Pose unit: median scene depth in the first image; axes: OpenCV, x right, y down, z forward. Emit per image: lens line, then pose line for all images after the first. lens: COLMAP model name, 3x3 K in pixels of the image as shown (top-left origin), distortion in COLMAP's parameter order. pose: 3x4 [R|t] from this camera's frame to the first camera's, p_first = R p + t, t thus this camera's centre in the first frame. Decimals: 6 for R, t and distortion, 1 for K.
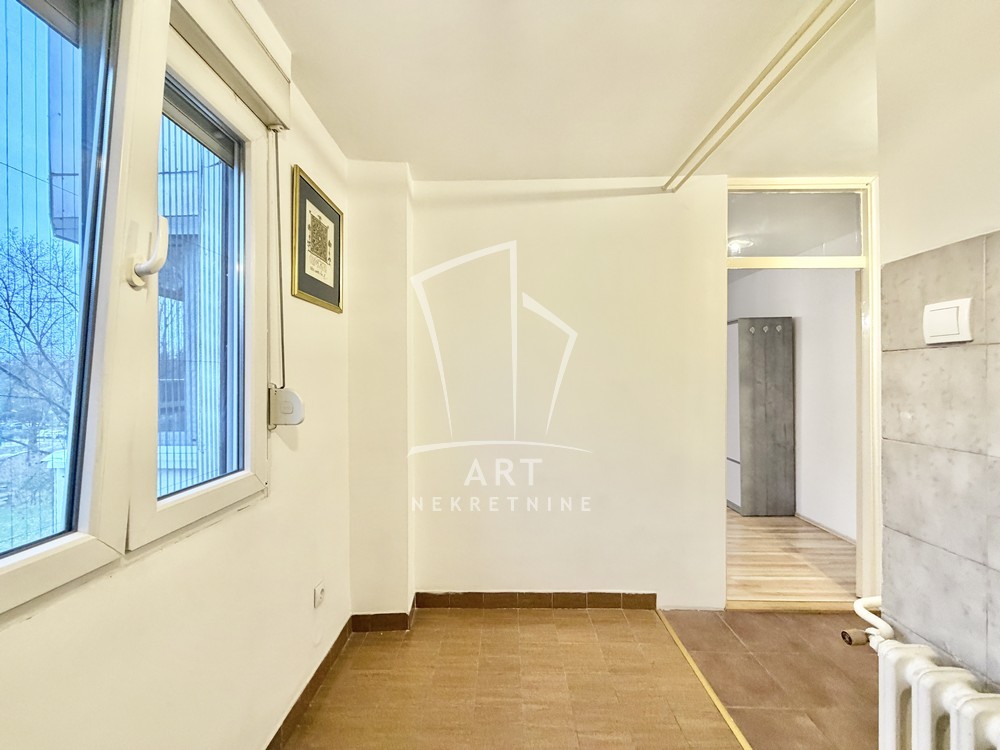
lens RADIAL K [[397.2, 0, 496.2], [0, 397.2, 376.4], [0, 0, 1]] dist [0.000808, -0.000237]
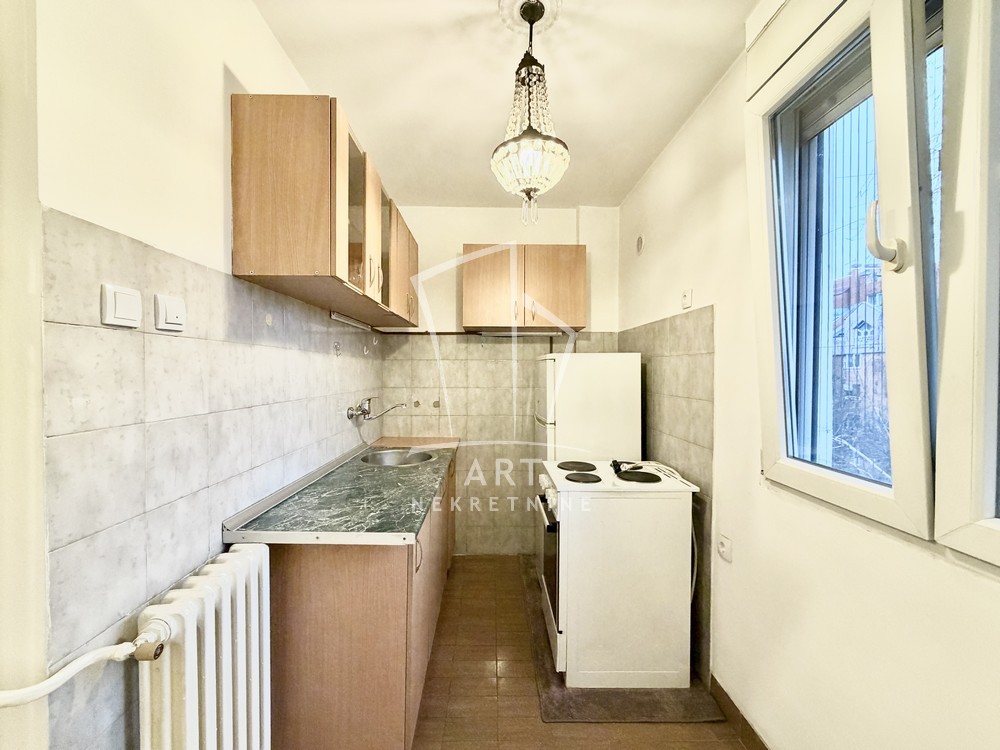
lens RADIAL K [[397.2, 0, 496.2], [0, 397.2, 376.4], [0, 0, 1]] dist [0.000808, -0.000237]
pose [[-0.999420, -0.000534, -0.034040, 0.158729], [-0.000961, 0.999921, 0.012555, 0.032682], [0.034031, 0.012581, -0.999342, 1.900143]]
